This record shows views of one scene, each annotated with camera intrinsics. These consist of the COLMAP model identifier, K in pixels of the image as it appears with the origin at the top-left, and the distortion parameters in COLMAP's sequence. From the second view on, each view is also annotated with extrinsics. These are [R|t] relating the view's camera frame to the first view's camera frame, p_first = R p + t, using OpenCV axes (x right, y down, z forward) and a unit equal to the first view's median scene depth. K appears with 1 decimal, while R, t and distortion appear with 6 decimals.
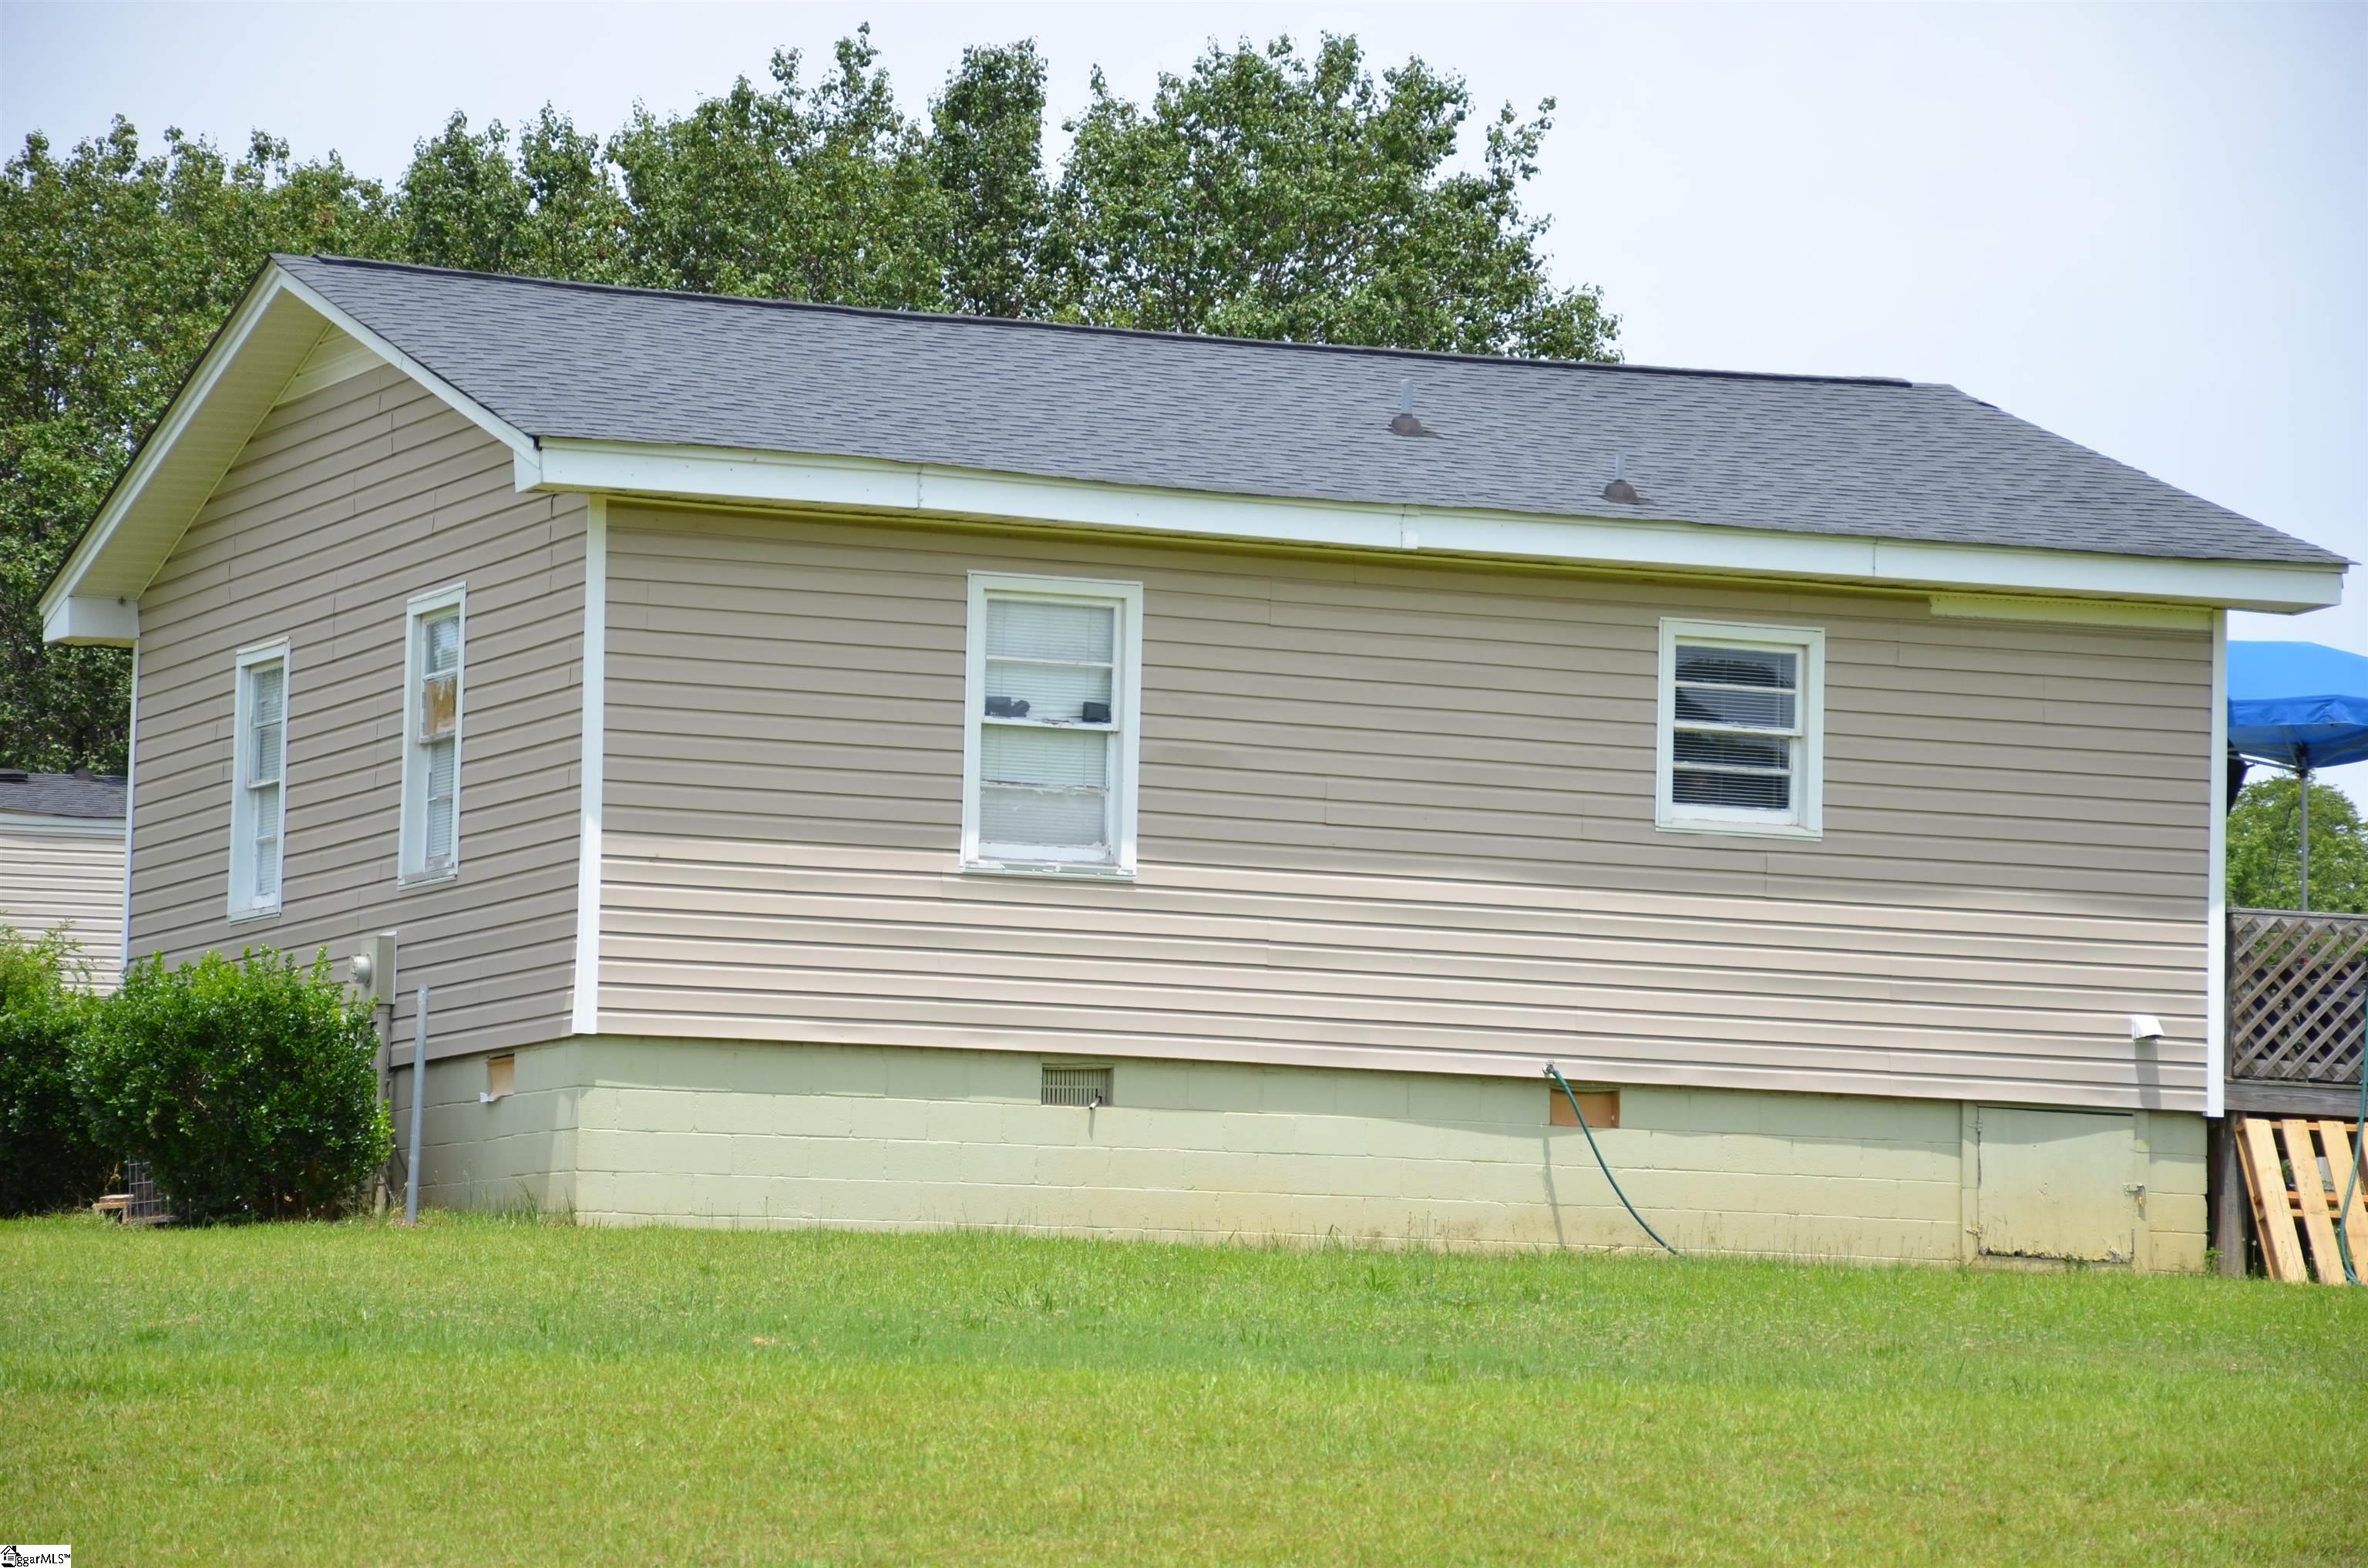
lens RADIAL K [[8631.2, 0, 1179.1], [0, 8631.2, 789.7], [0, 0, 1]] dist [1.453146, 0.000000]
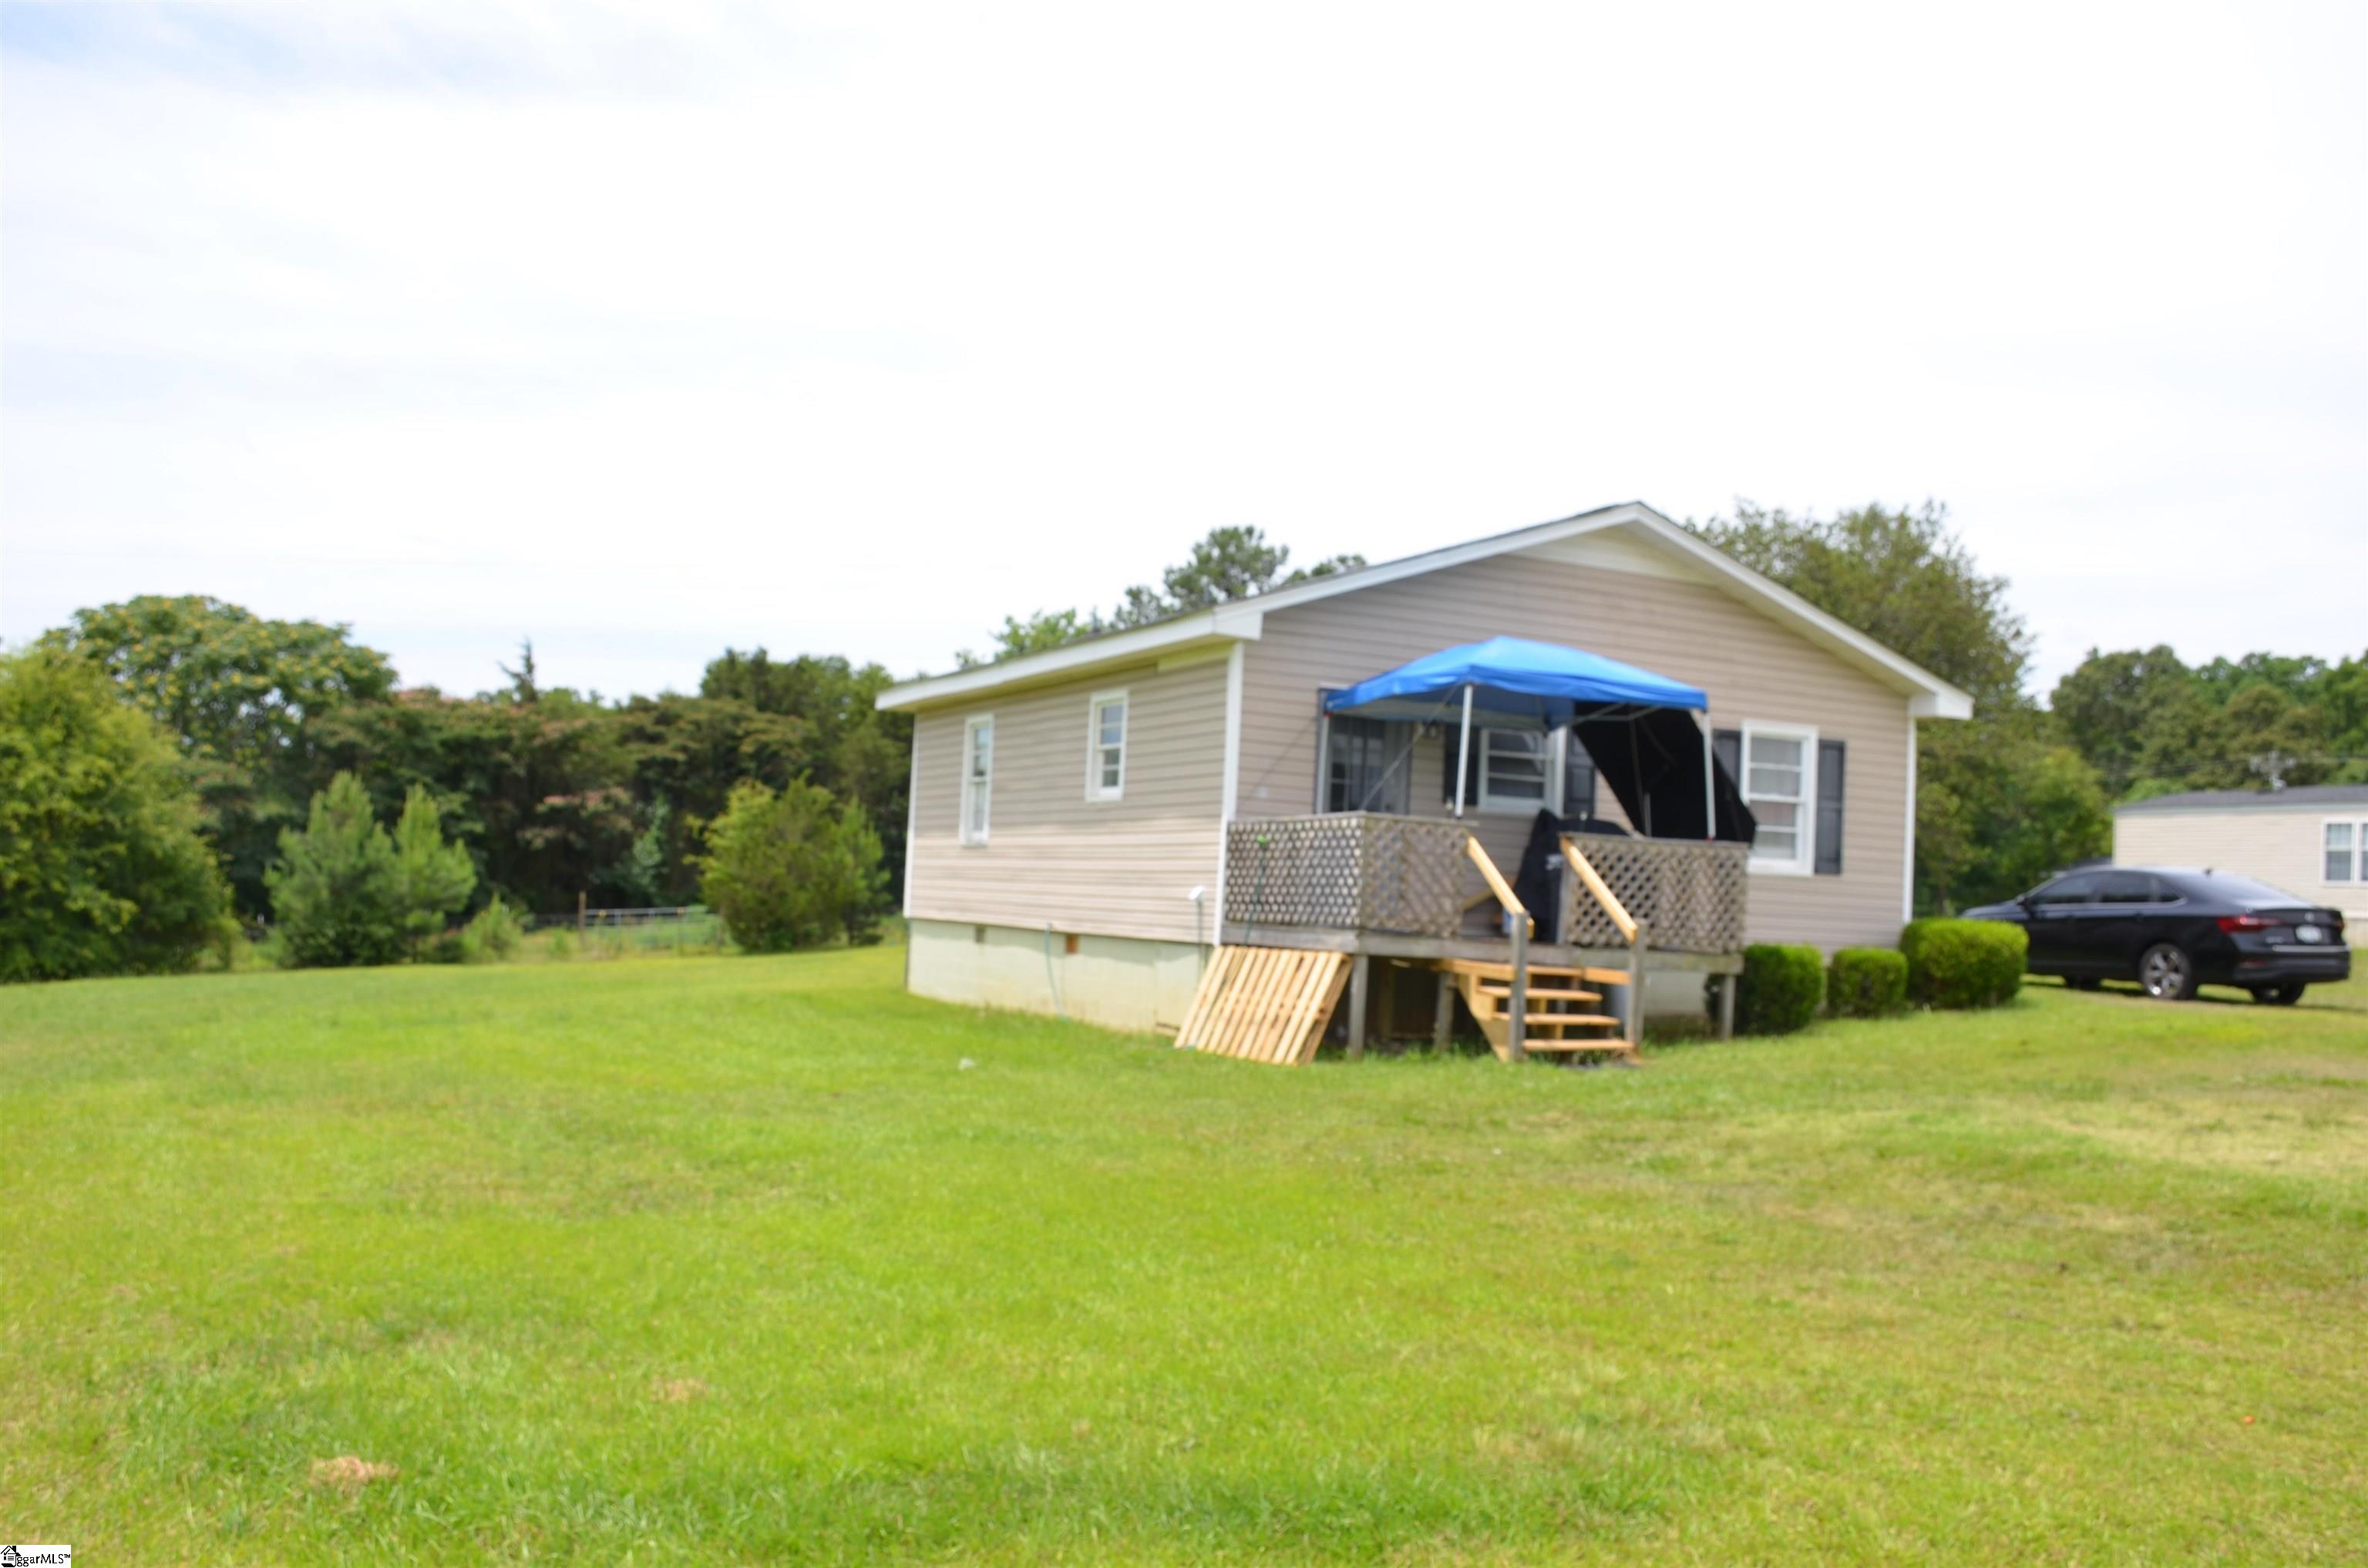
lens RADIAL K [[2154.8, 0, 1153.0], [0, 2154.8, 825.6], [0, 0, 1]] dist [-0.082814, 0.126030]
pose [[-0.048057, -0.090197, -0.994764, 0.543490], [-0.032621, 0.995525, -0.088690, 0.052940], [0.998312, 0.028188, -0.050785, 1.049753]]
